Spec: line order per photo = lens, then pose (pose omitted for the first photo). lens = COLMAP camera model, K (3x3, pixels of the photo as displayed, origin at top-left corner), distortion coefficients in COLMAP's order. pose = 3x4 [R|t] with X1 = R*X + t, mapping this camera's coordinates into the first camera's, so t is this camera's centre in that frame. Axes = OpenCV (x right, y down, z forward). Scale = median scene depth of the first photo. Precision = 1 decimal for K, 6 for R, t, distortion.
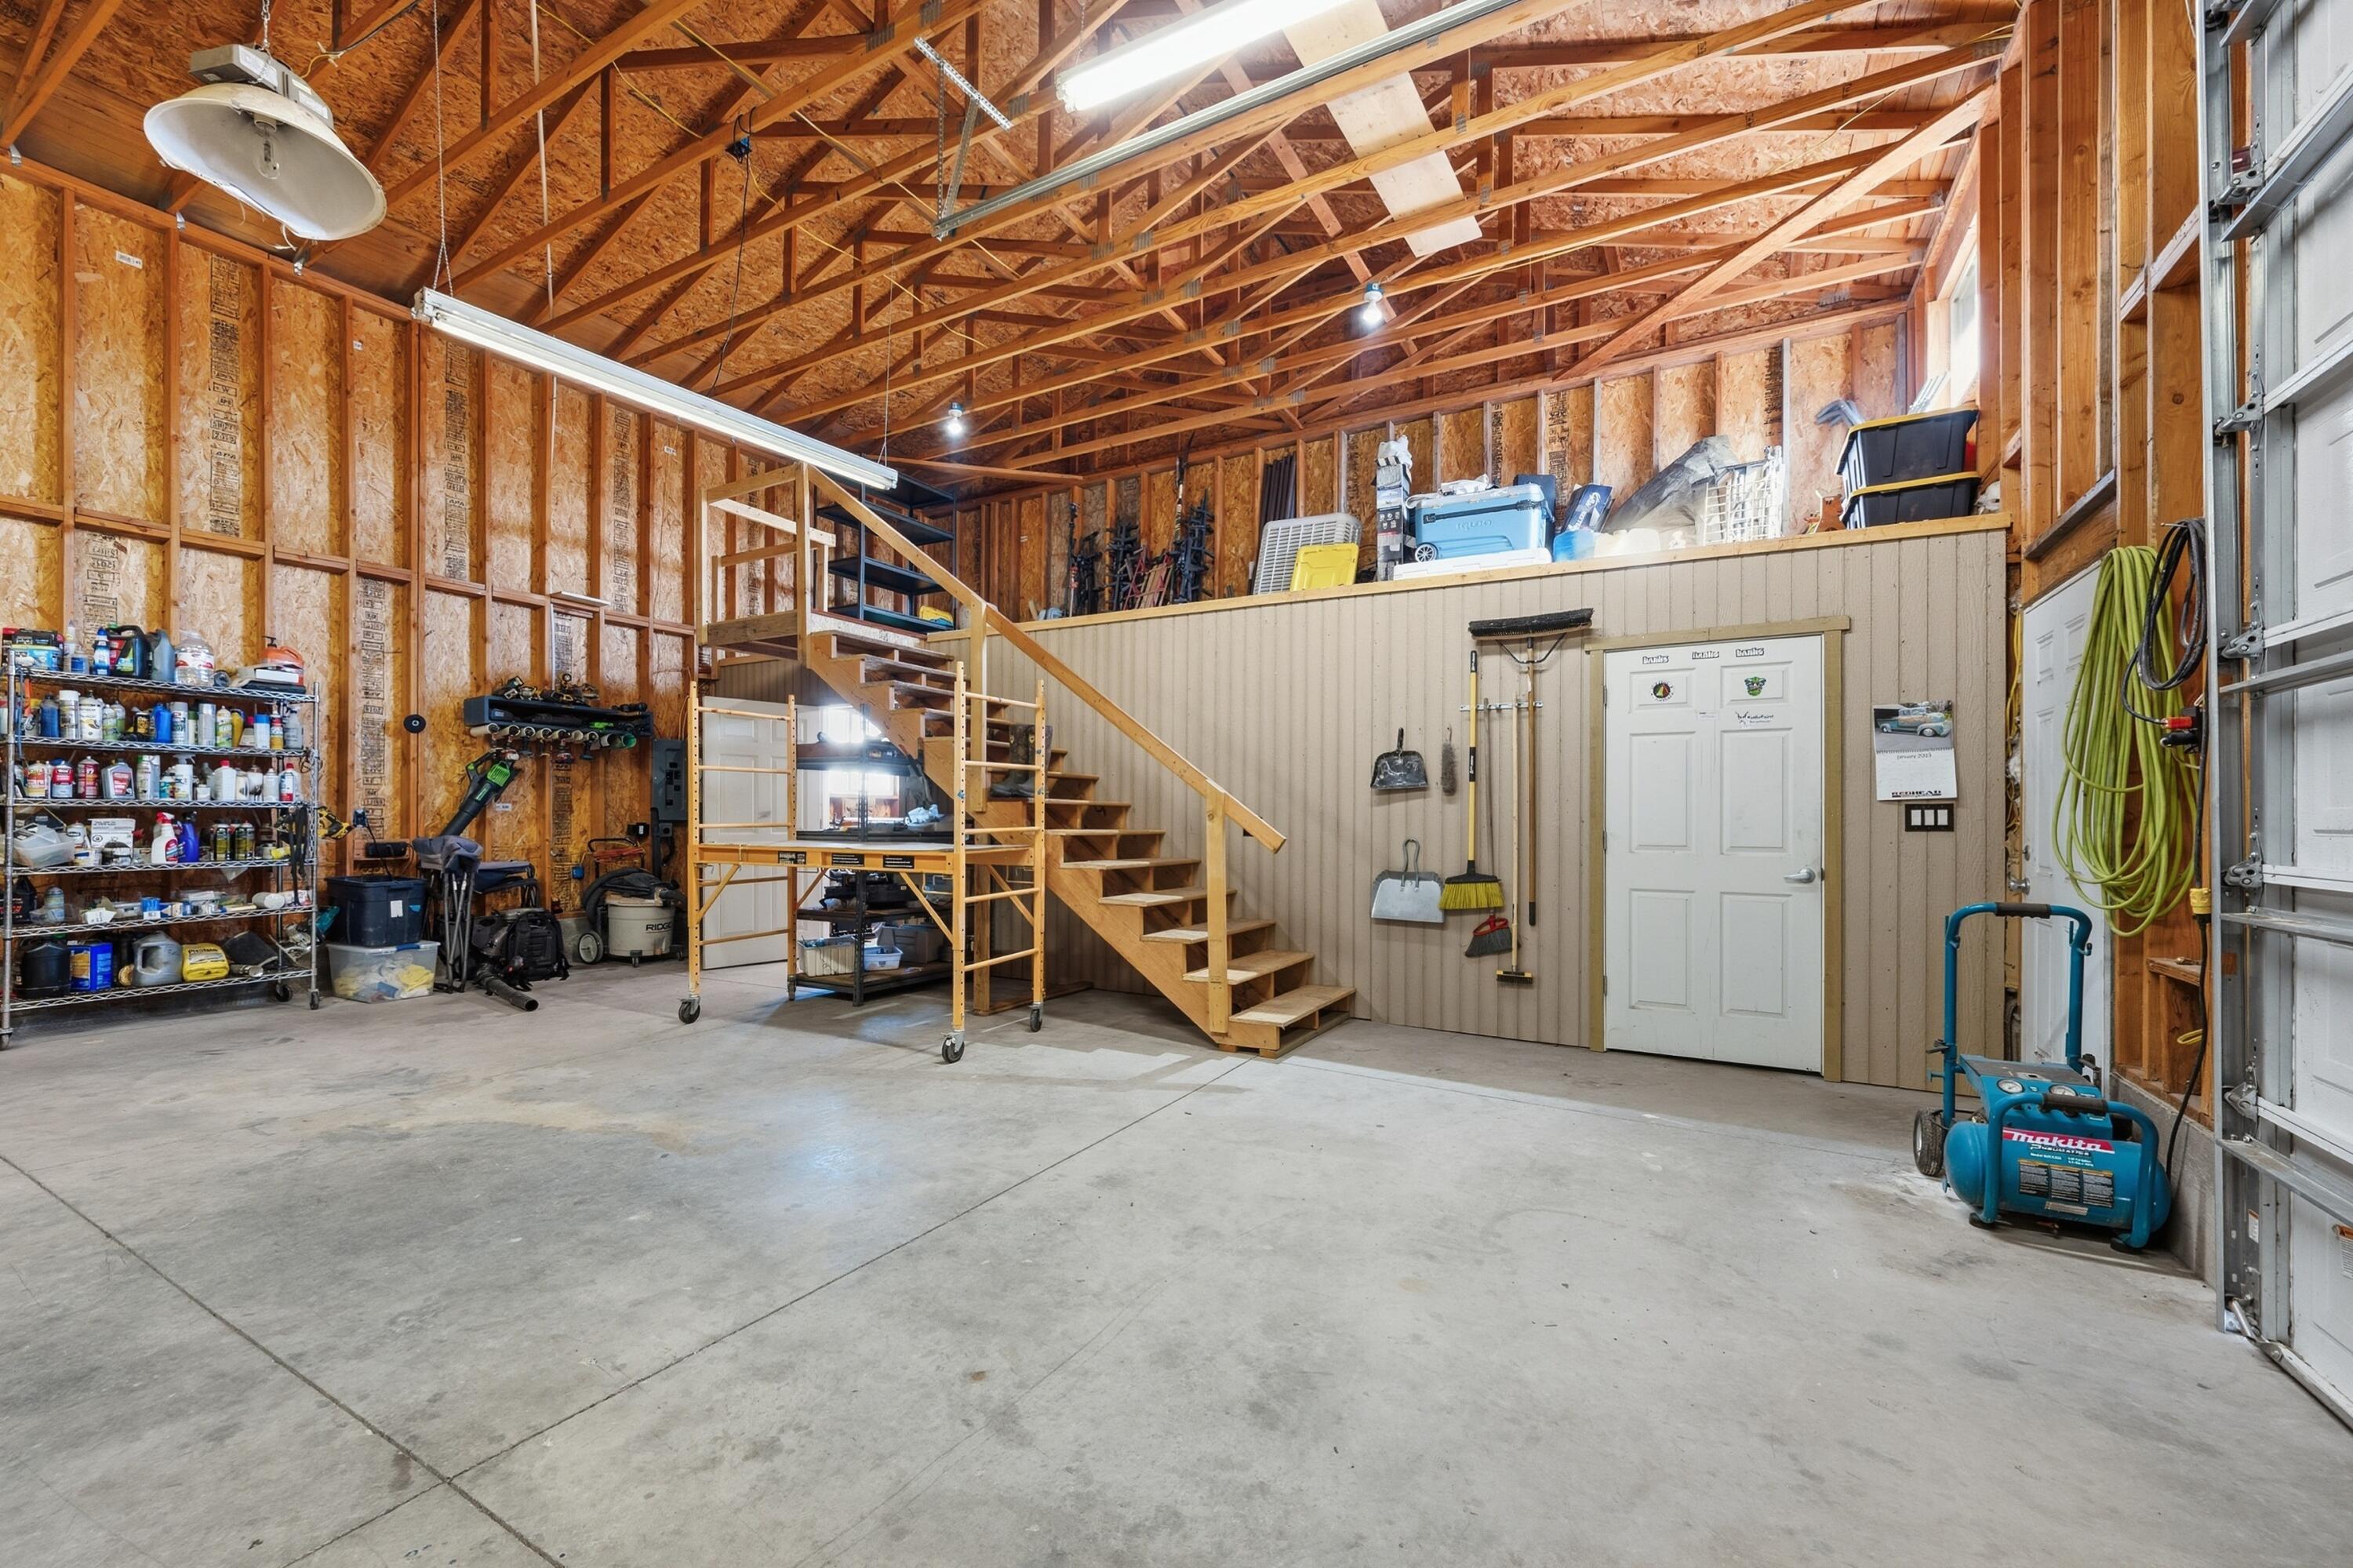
lens RADIAL K [[940.4, 0, 1167.1], [0, 940.4, 819.0], [0, 0, 1]] dist [0.000974, 0.000158]
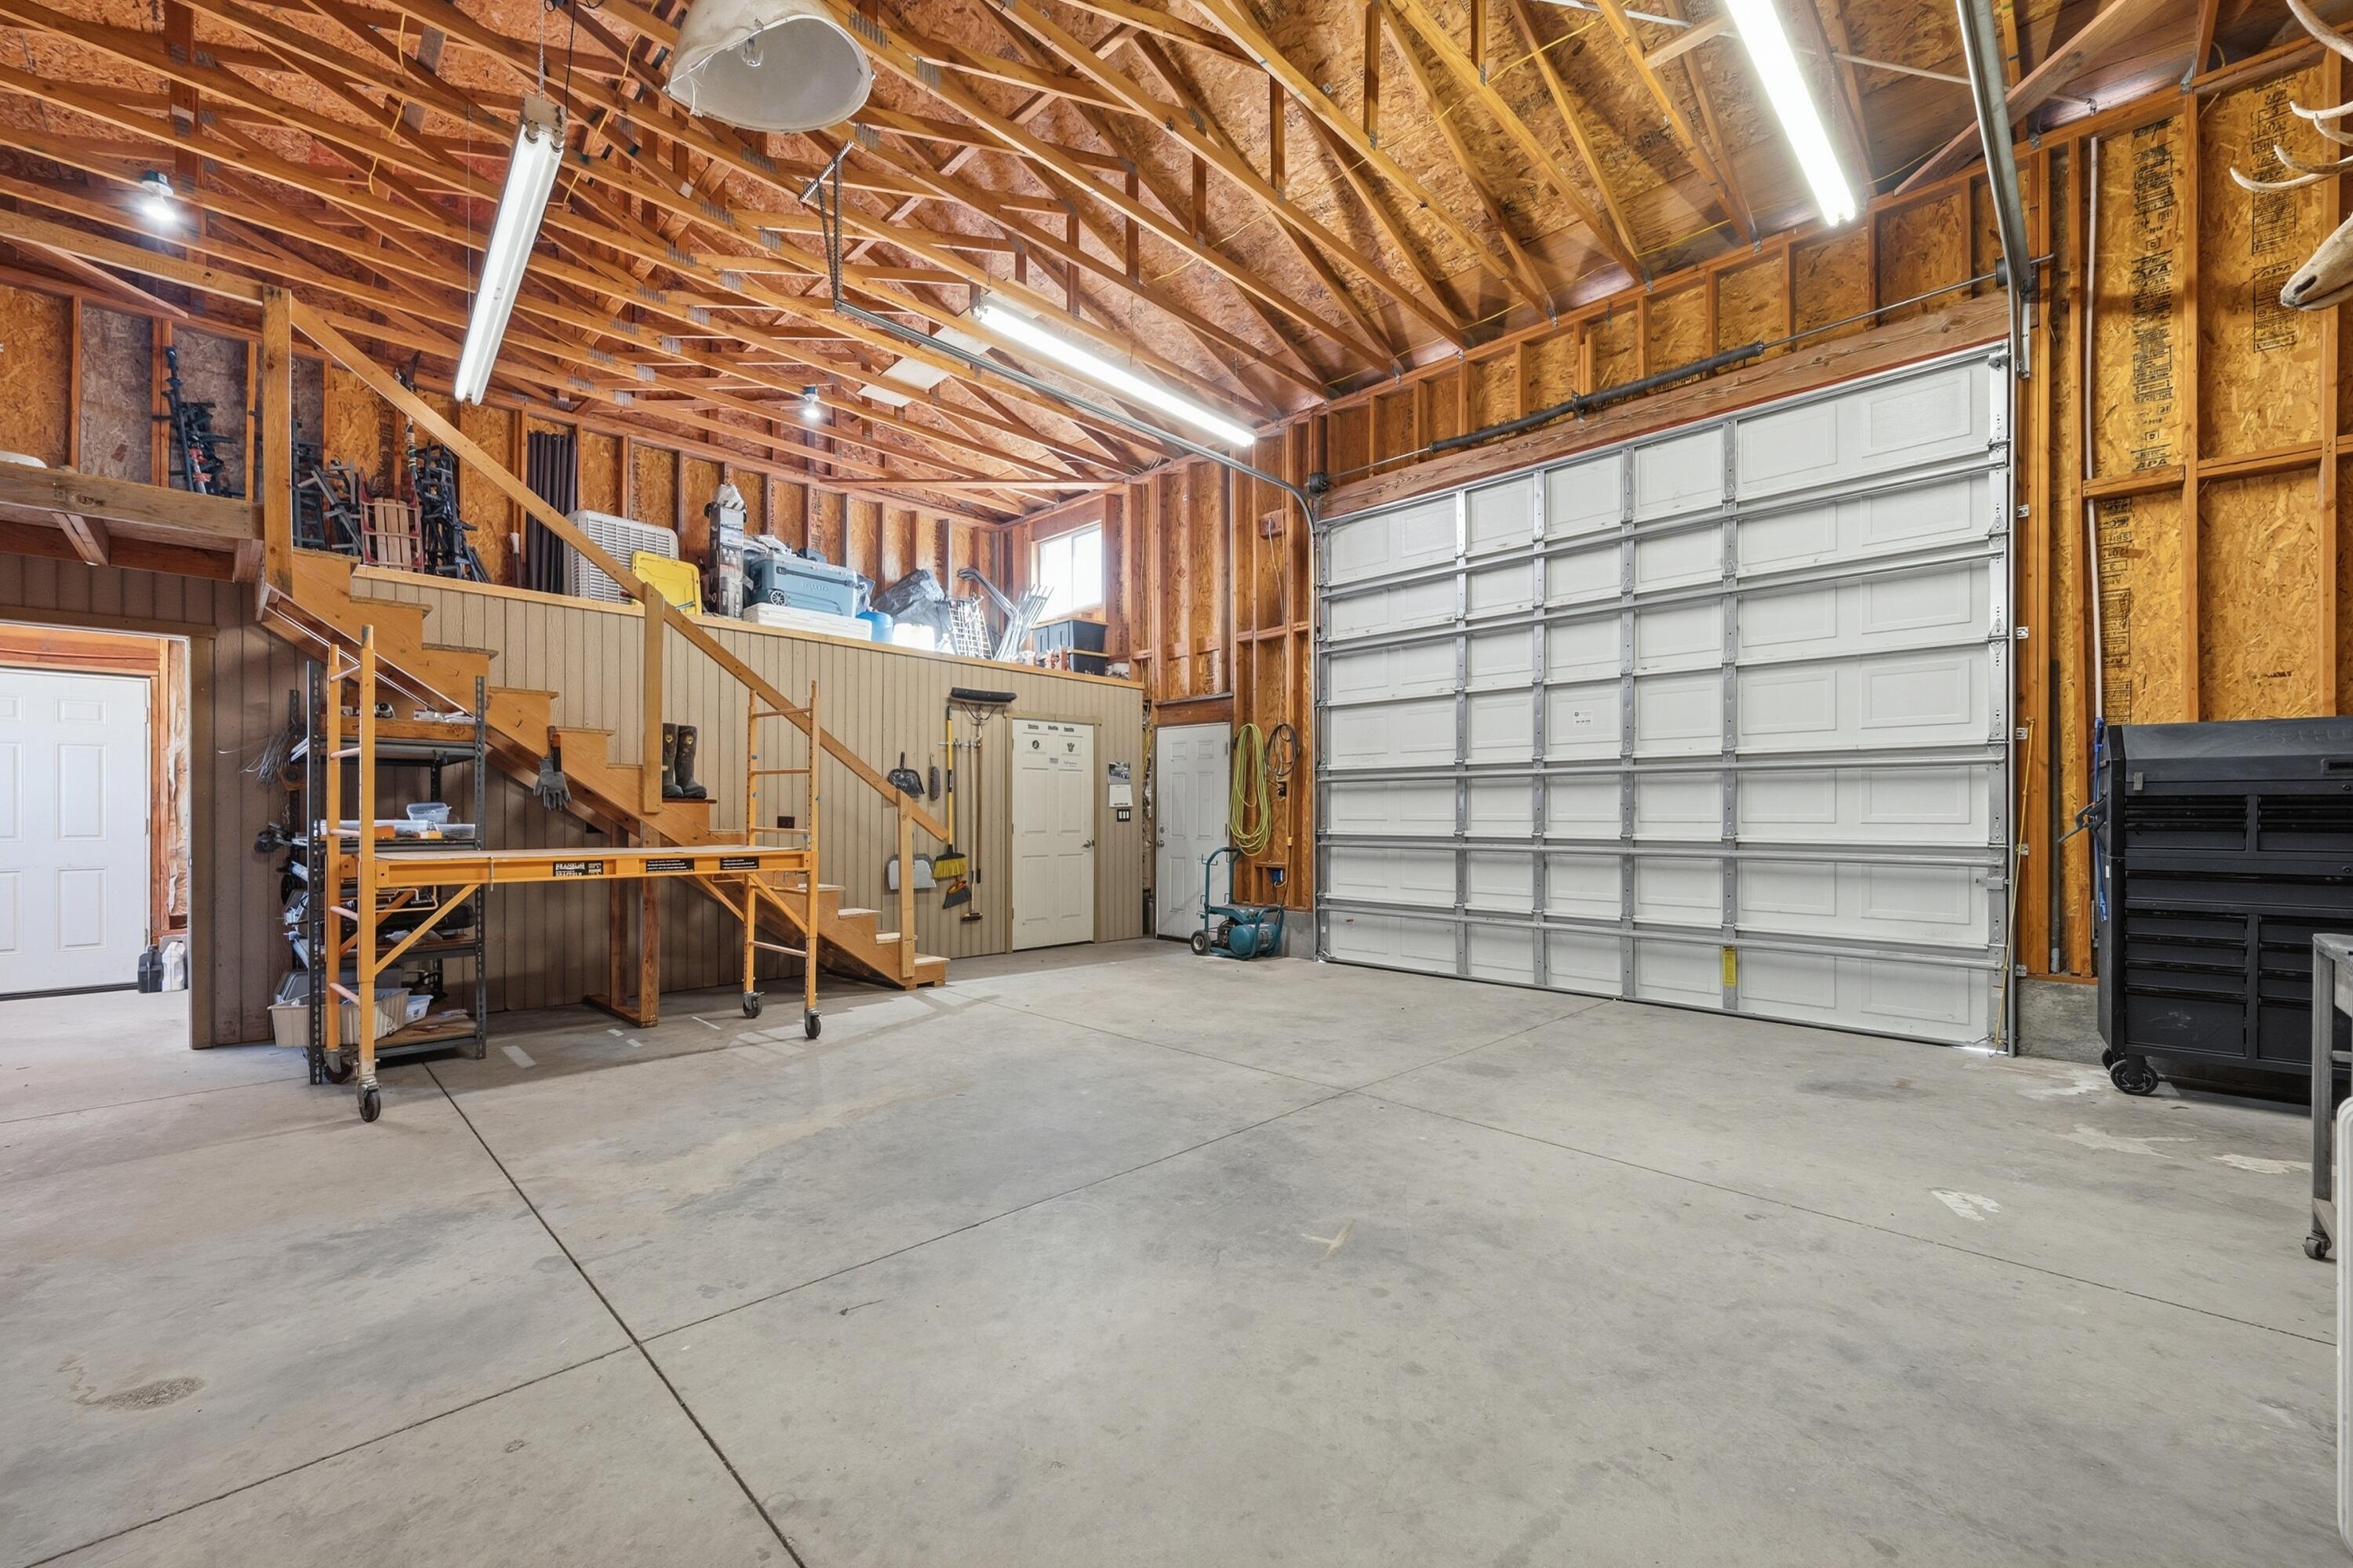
lens RADIAL K [[940.4, 0, 1167.1], [0, 940.4, 819.0], [0, 0, 1]] dist [0.000974, 0.000158]
pose [[0.264008, -0.009055, 0.964478, -1.502940], [0.000609, 0.999957, 0.009222, -0.014964], [-0.964520, -0.001847, 0.264002, 0.374130]]
